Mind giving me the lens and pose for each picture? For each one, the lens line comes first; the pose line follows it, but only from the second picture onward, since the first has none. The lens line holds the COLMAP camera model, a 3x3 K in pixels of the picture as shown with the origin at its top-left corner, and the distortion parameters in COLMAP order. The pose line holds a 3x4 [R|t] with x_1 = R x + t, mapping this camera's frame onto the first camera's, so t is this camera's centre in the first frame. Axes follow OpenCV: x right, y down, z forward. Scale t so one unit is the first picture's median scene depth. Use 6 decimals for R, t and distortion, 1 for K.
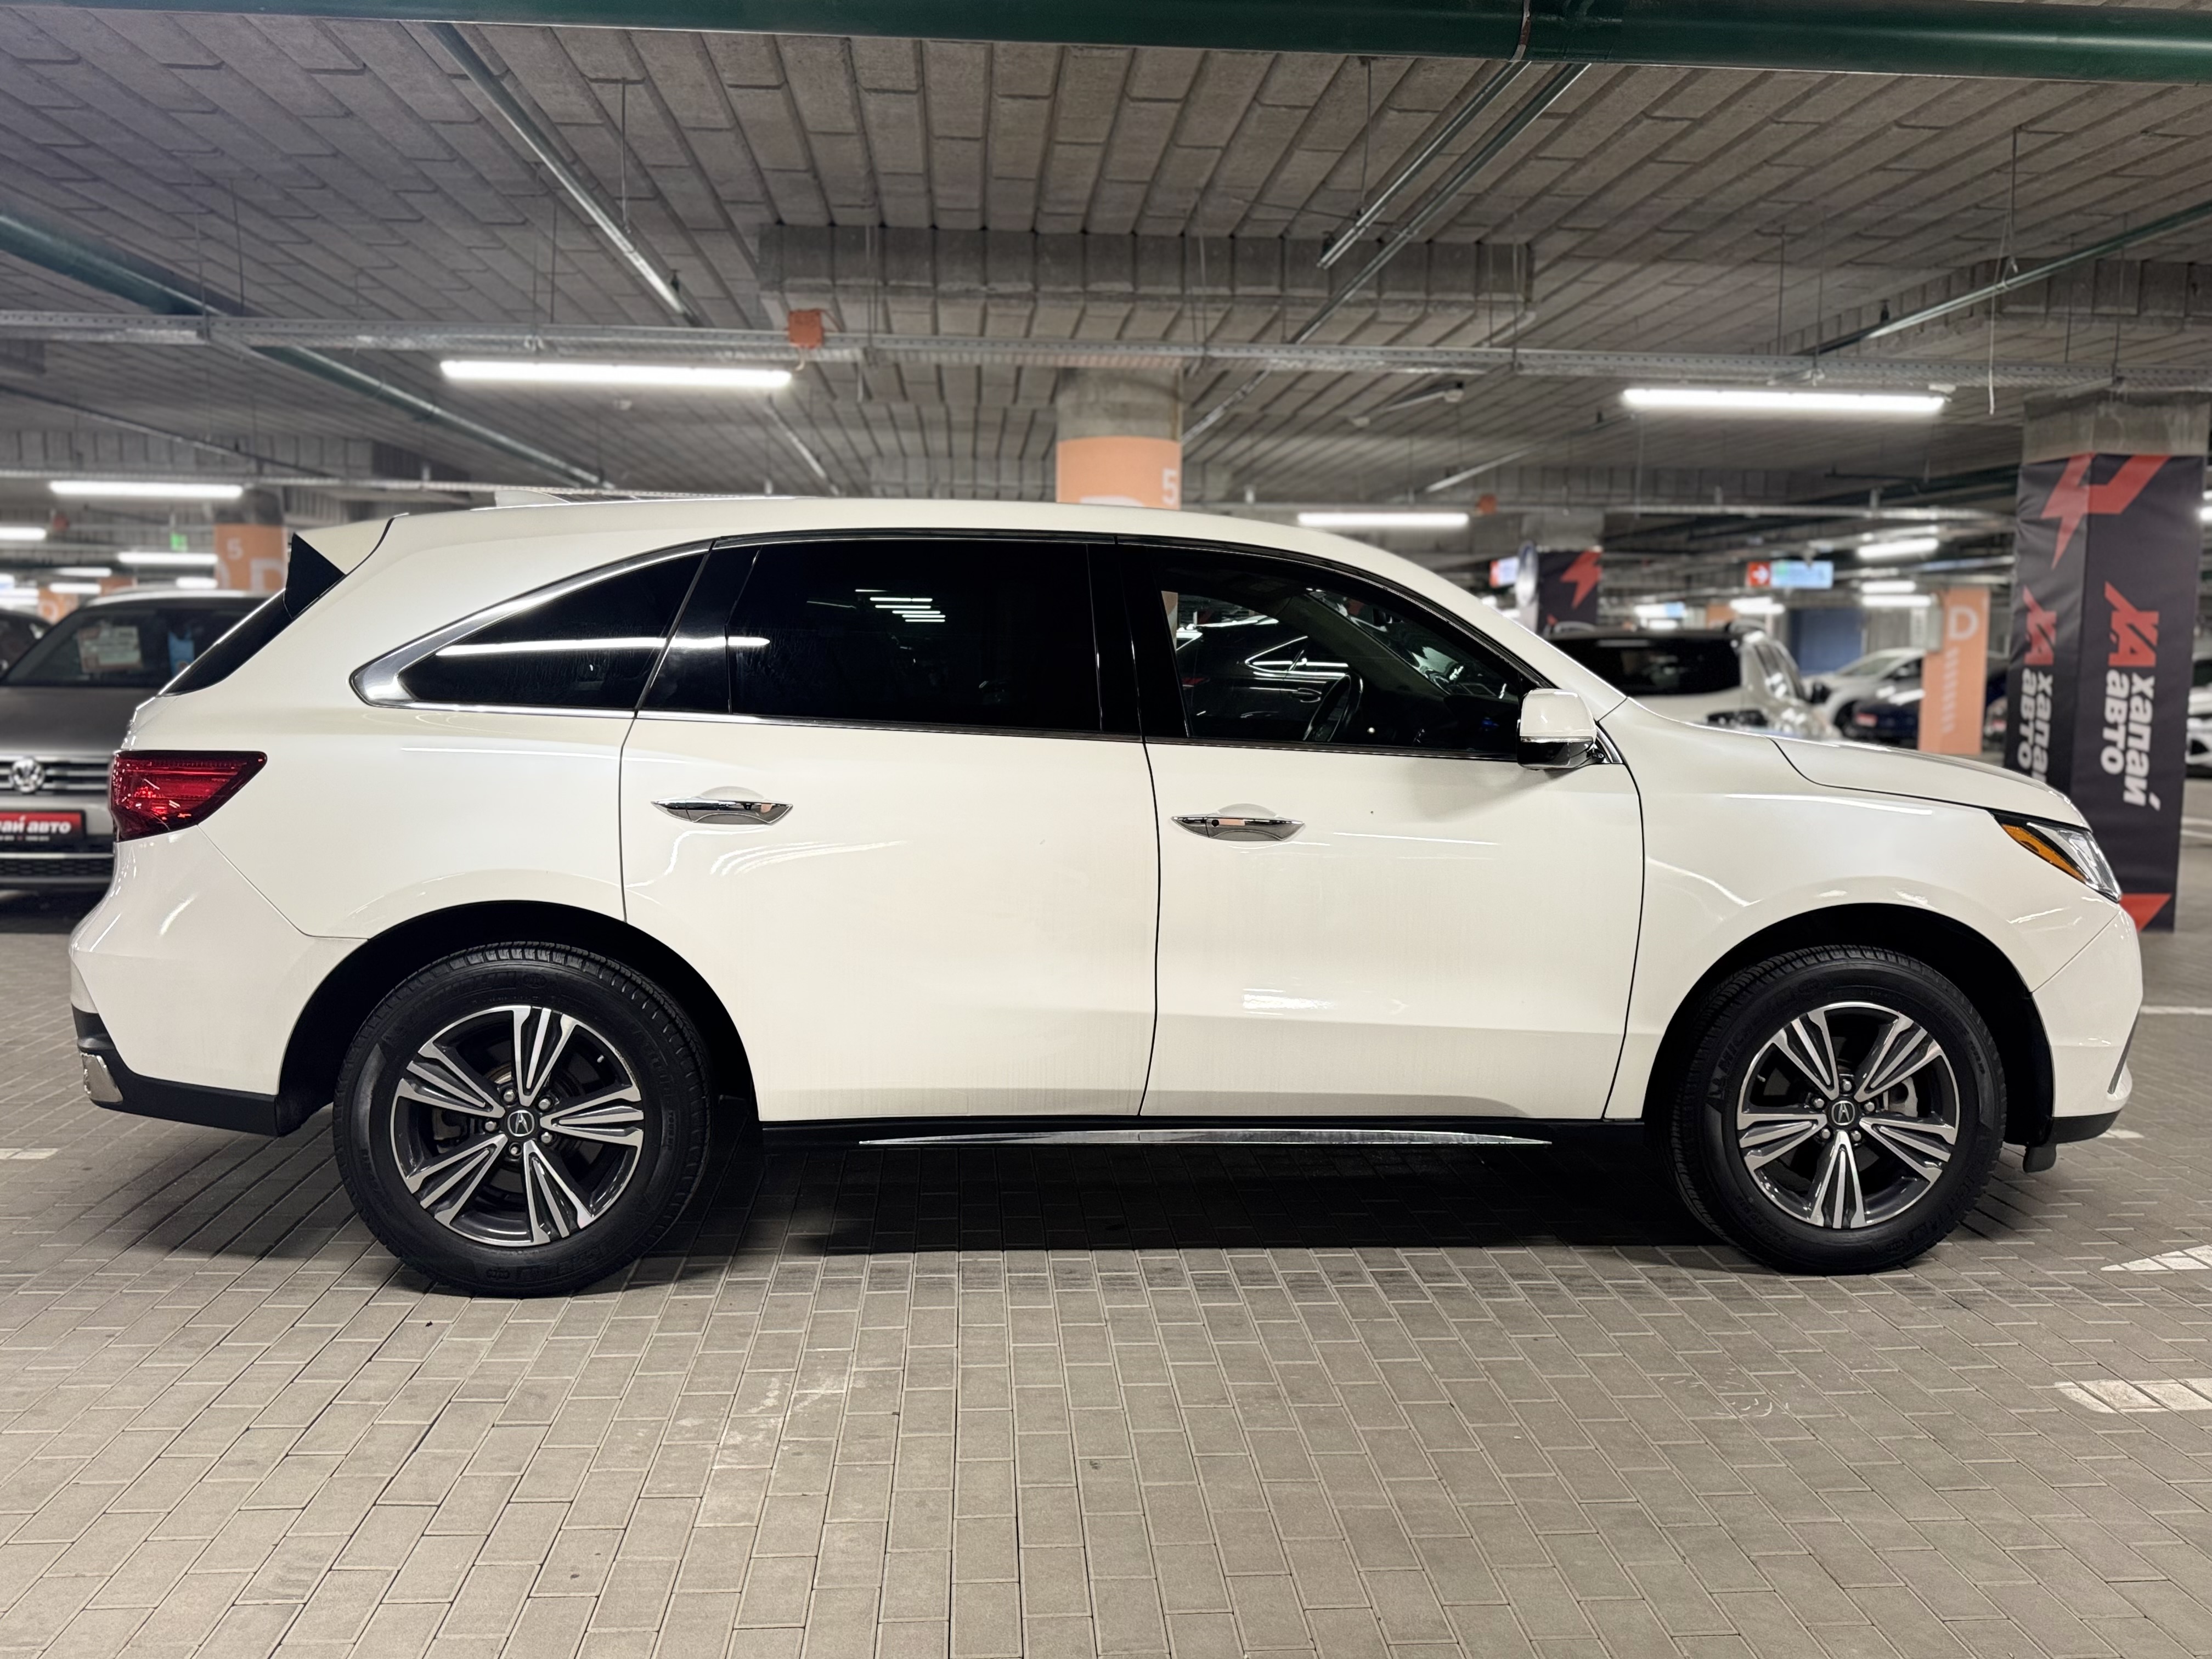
lens RADIAL K [[1801.2, 0, 1100.3], [0, 1801.2, 832.3], [0, 0, 1]] dist [0.029065, 0.010972]
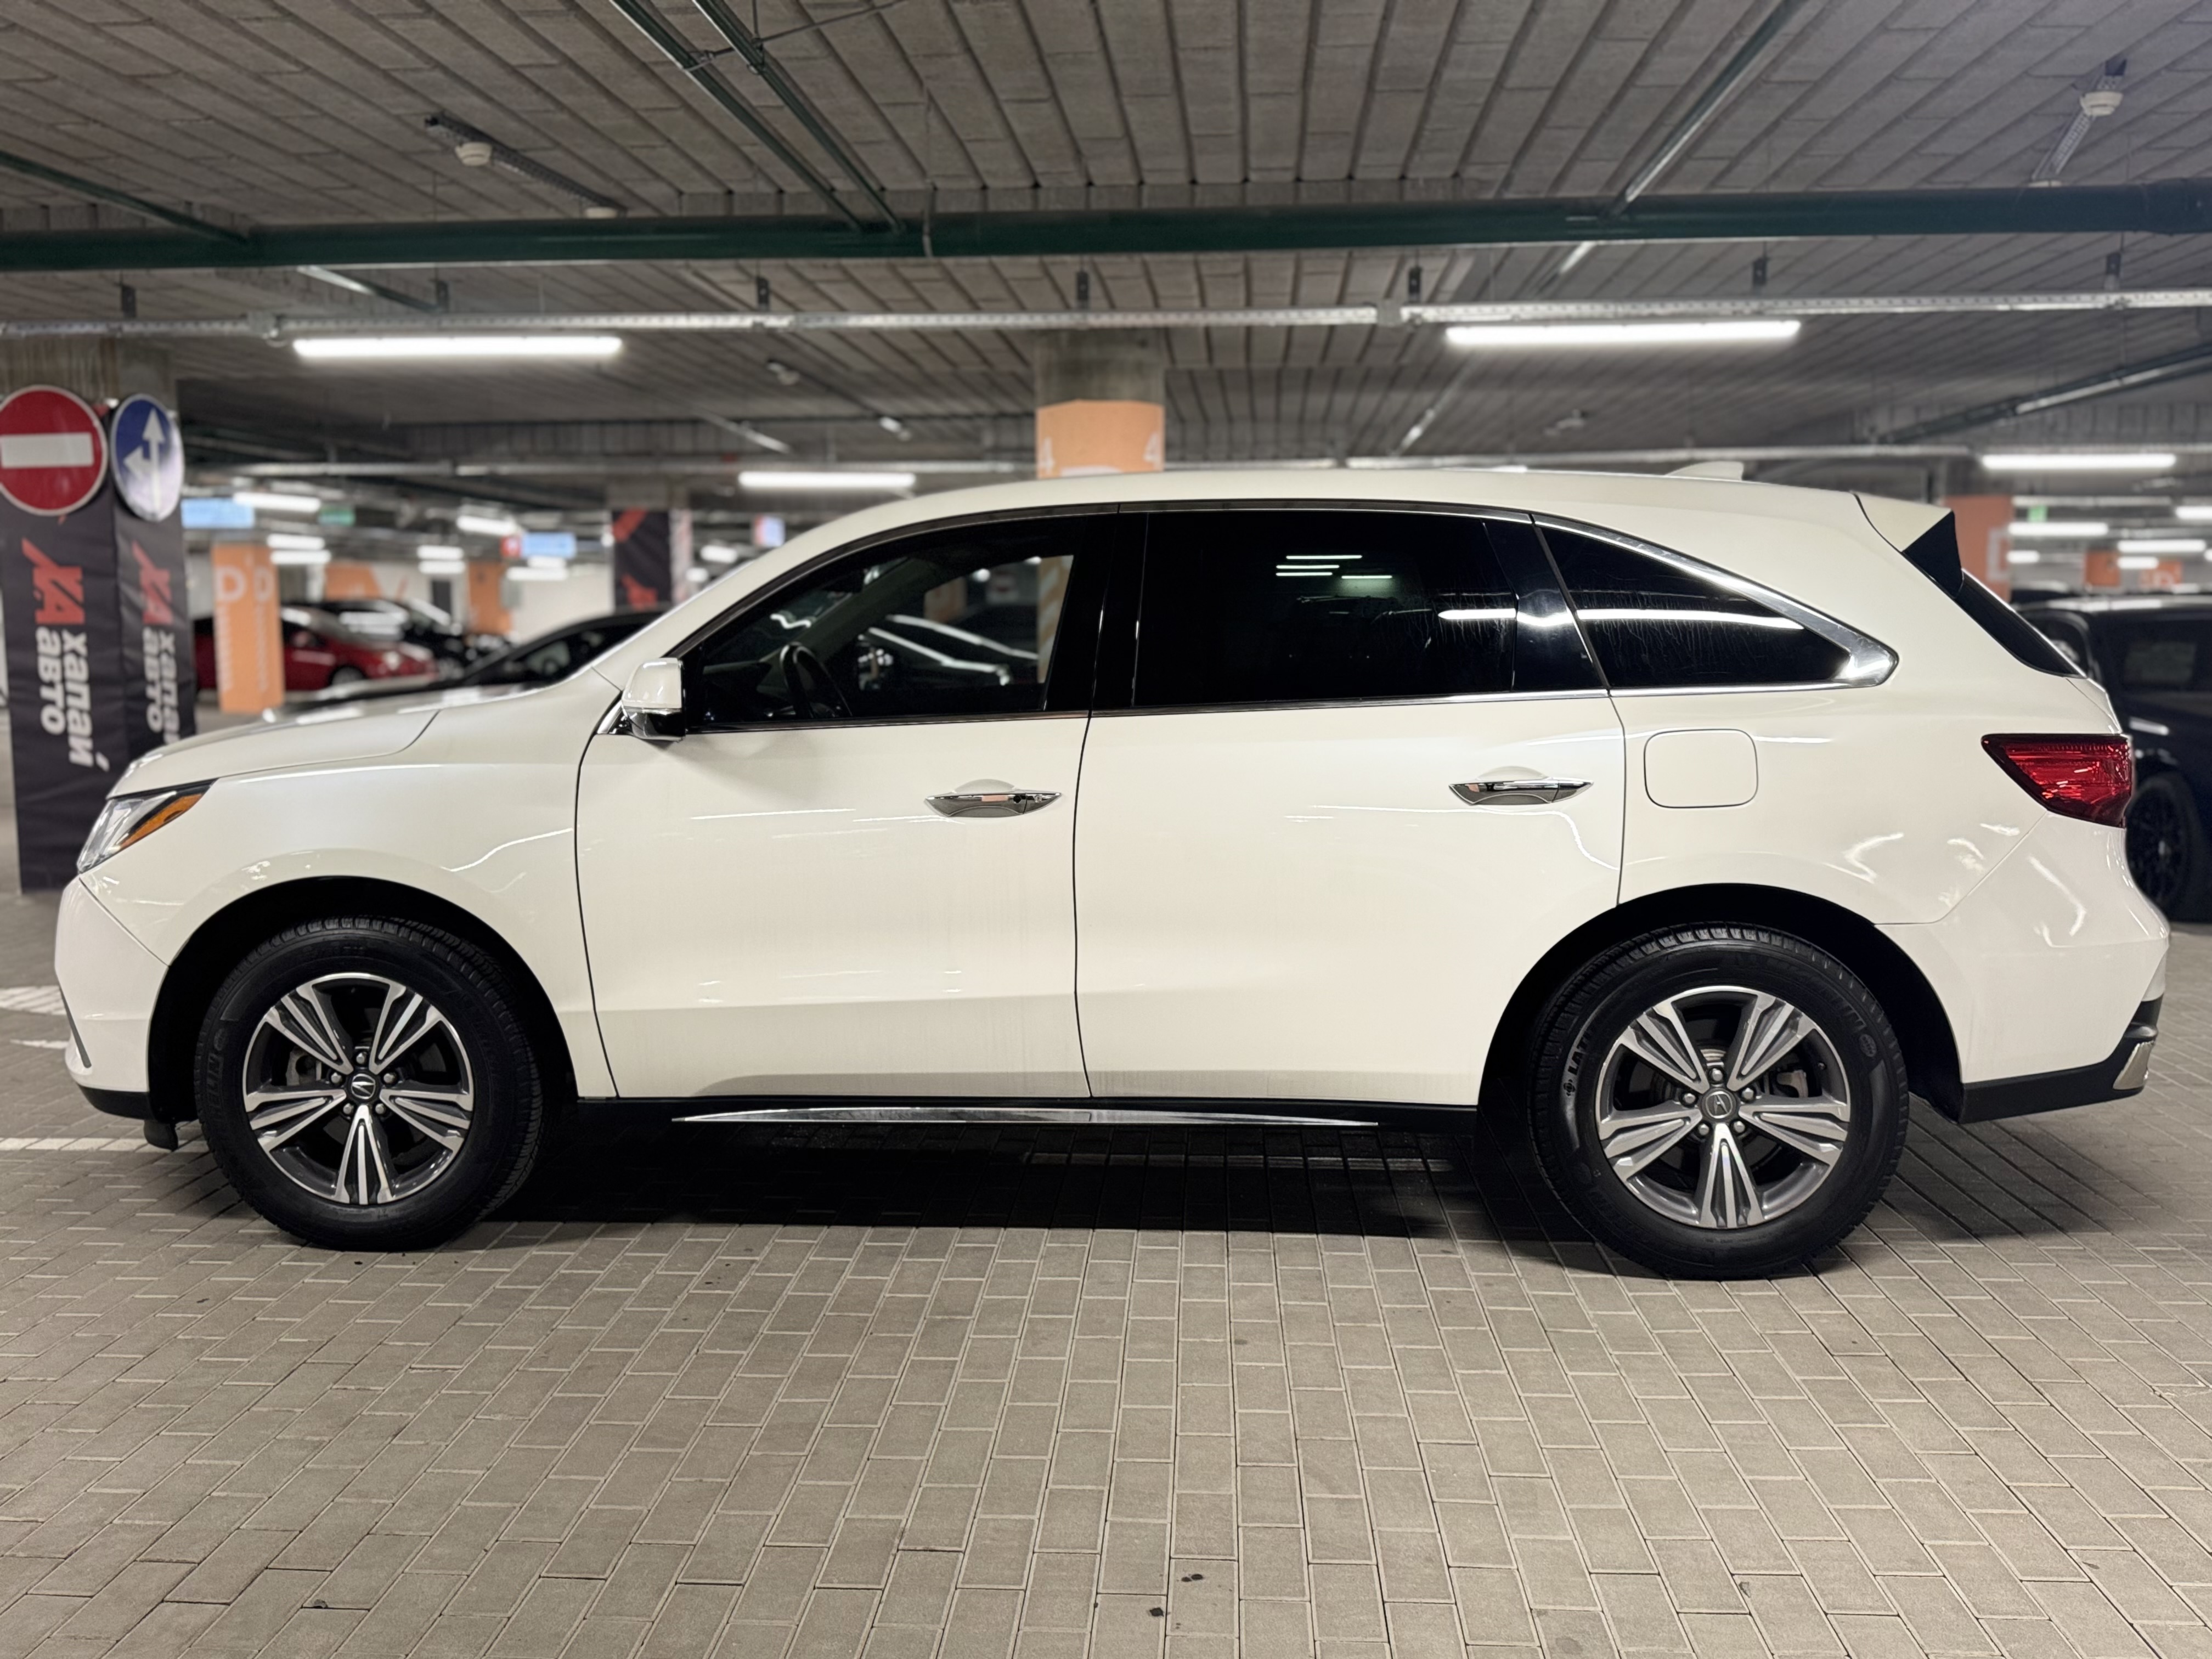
lens RADIAL K [[1801.2, 0, 1106.2], [0, 1801.2, 828.6], [0, 0, 1]] dist [0.029065, 0.010972]
pose [[0.989328, -0.017574, -0.144643, 1.189044], [0.018924, 0.999789, 0.007962, 0.020752], [0.144472, -0.010615, 0.989452, 0.103565]]
